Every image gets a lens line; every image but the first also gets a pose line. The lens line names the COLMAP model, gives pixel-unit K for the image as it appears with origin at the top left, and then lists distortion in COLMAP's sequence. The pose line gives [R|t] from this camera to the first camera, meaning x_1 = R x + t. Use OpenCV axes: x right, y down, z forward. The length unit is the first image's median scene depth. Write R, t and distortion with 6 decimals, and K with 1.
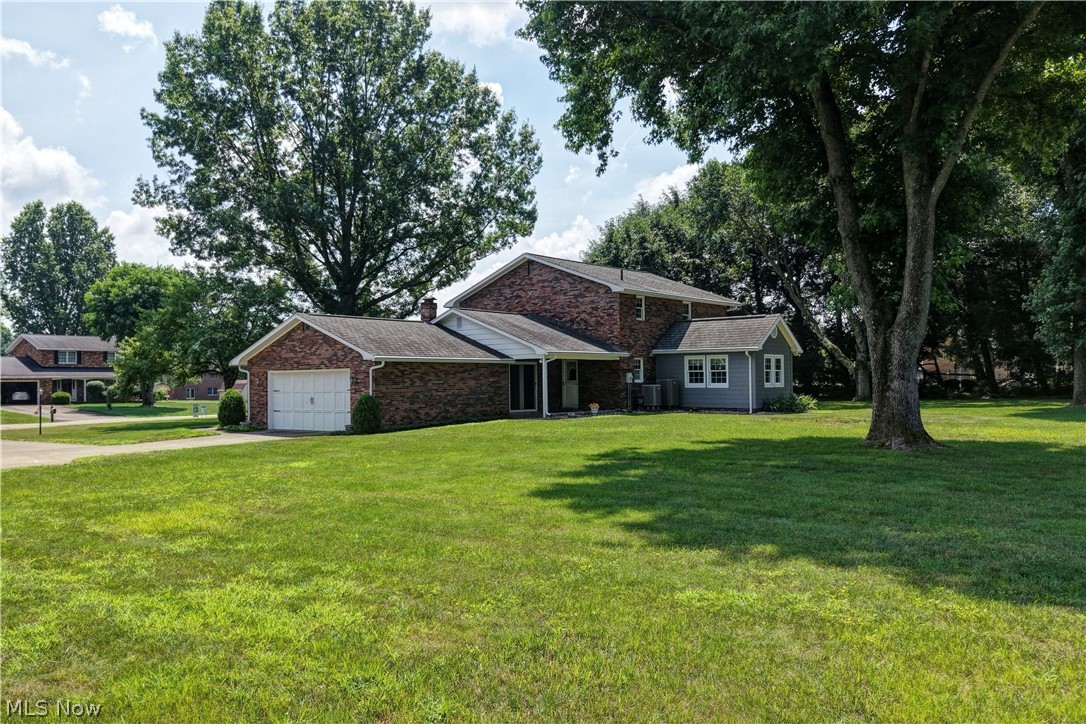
lens RADIAL K [[937.1, 0, 543.0], [0, 937.1, 362.0], [0, 0, 1]] dist [0.042293, 0.000642]
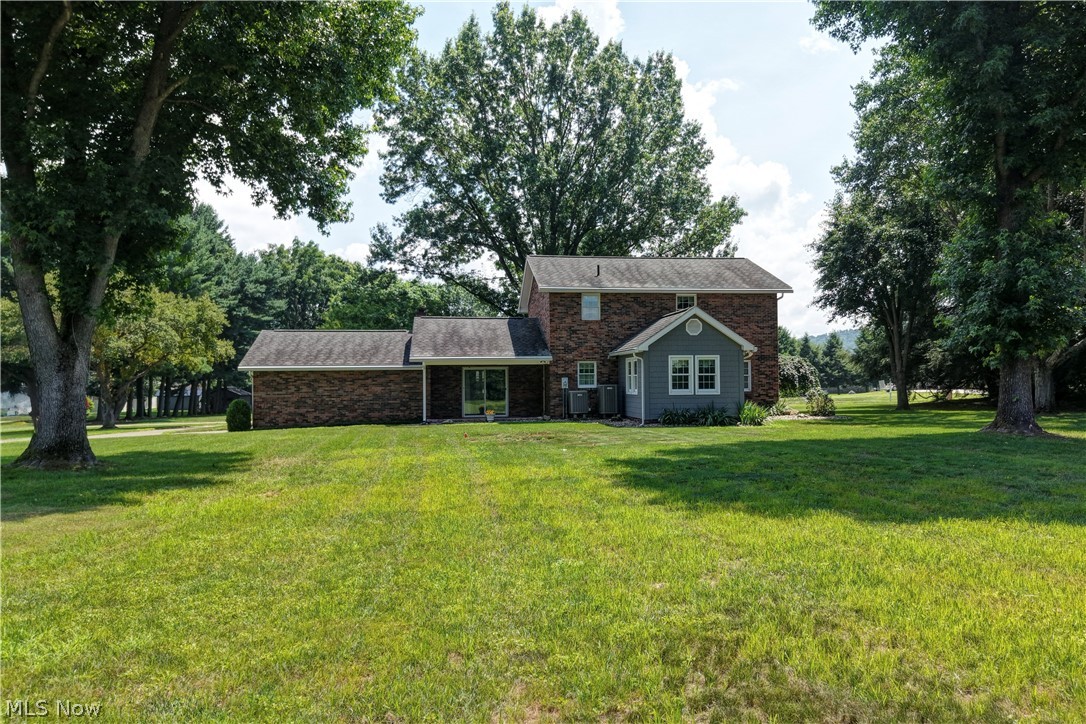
lens RADIAL K [[937.1, 0, 543.0], [0, 937.1, 362.0], [0, 0, 1]] dist [0.042293, 0.000642]
pose [[0.746486, -0.016028, -0.665208, 0.753973], [0.017688, 0.999835, -0.004241, -0.000450], [0.665166, -0.008600, 0.746646, 0.326633]]
